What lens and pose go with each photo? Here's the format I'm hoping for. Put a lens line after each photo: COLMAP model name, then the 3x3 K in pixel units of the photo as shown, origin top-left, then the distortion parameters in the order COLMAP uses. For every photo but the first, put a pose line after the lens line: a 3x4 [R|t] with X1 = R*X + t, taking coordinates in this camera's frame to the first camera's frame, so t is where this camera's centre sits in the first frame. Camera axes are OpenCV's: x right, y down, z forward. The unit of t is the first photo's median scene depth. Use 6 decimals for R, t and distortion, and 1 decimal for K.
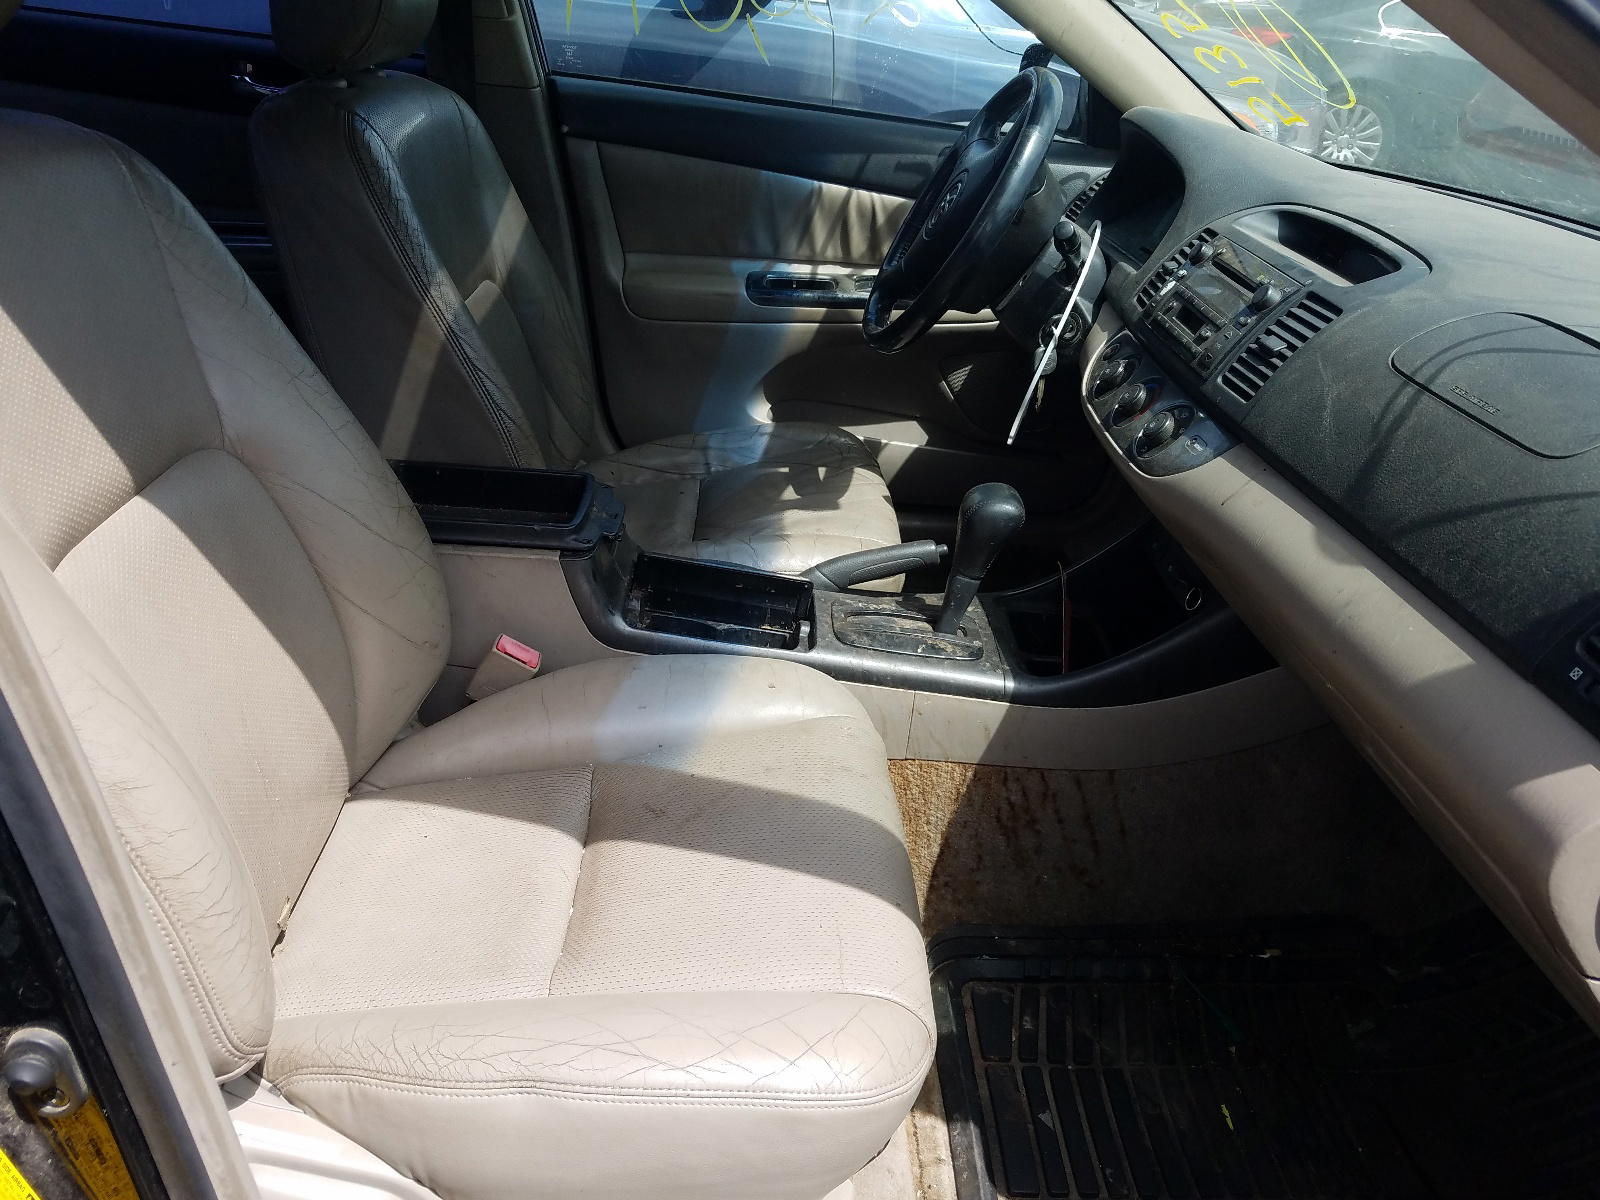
lens RADIAL K [[1186.7, 0, 800.0], [0, 1186.7, 600.0], [0, 0, 1]] dist [0.002132, 0.000478]
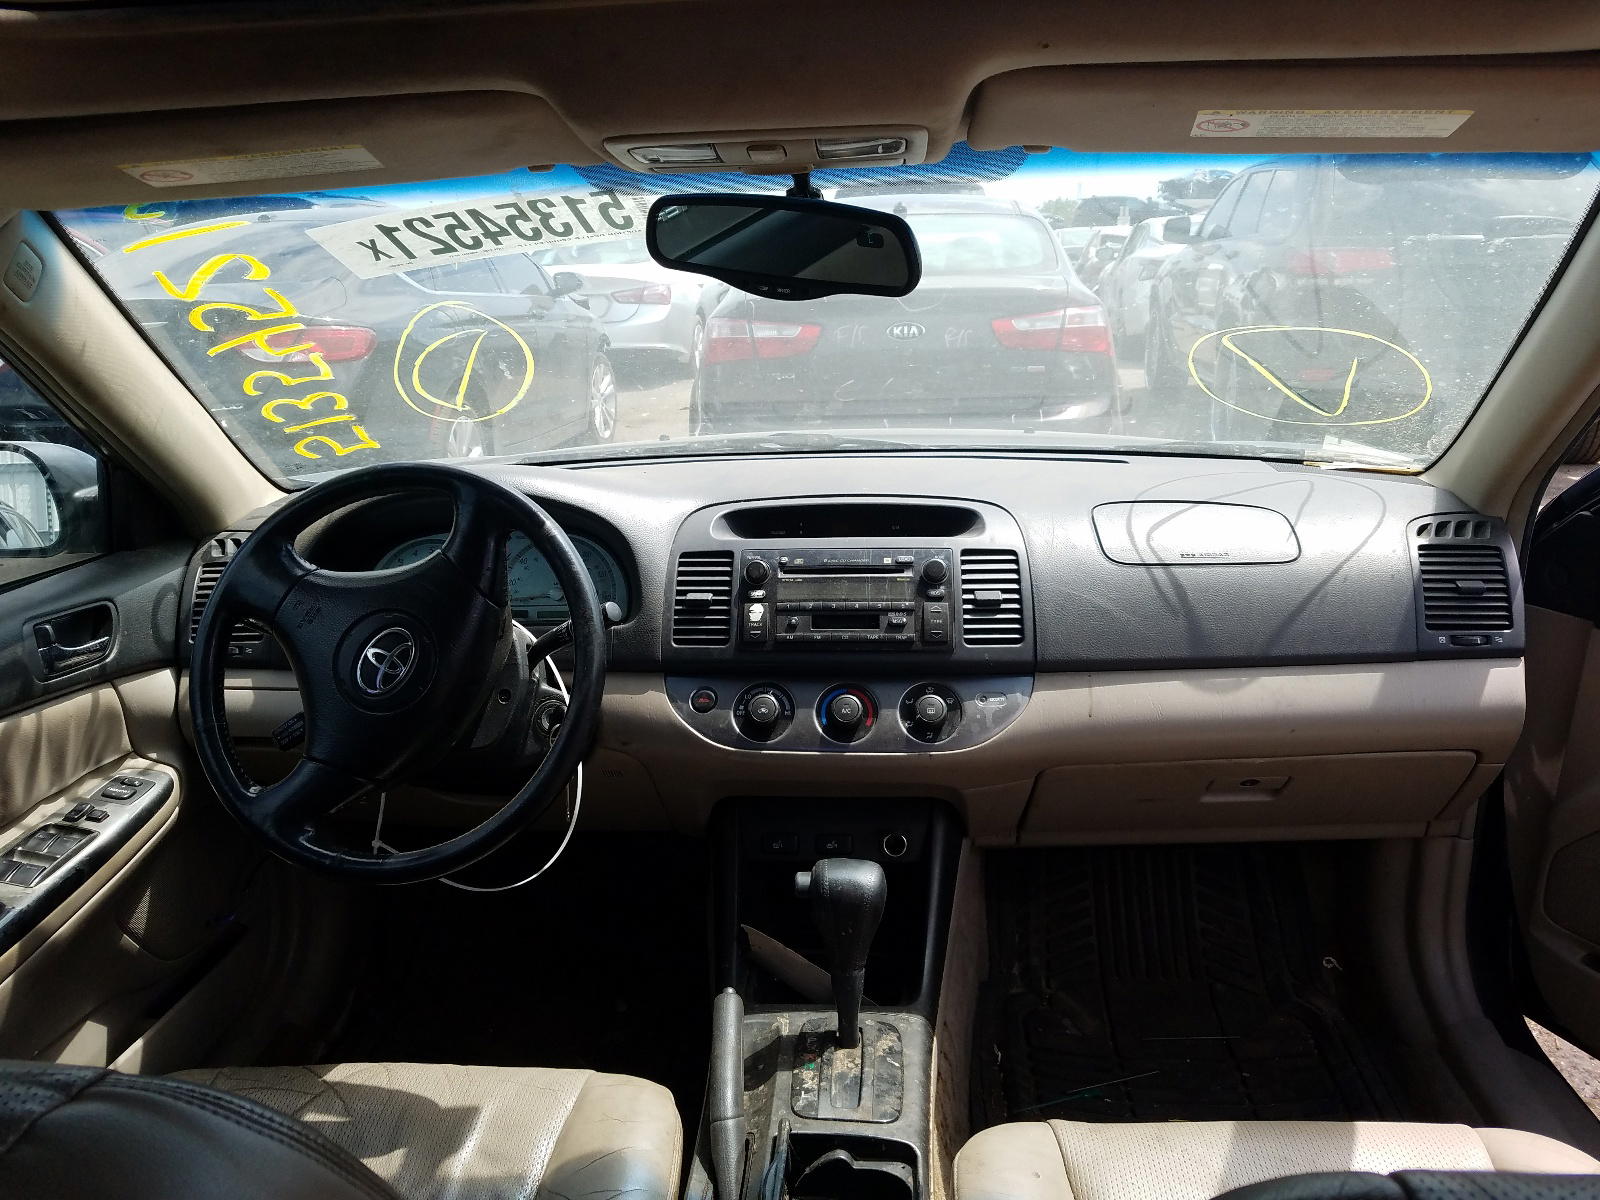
lens RADIAL K [[1186.7, 0, 800.0], [0, 1186.7, 600.0], [0, 0, 1]] dist [0.002132, 0.000478]
pose [[0.119740, -0.366214, 0.922794, -0.633820], [0.508209, 0.821081, 0.259905, -0.541860], [-0.852870, 0.437851, 0.284429, 0.723738]]
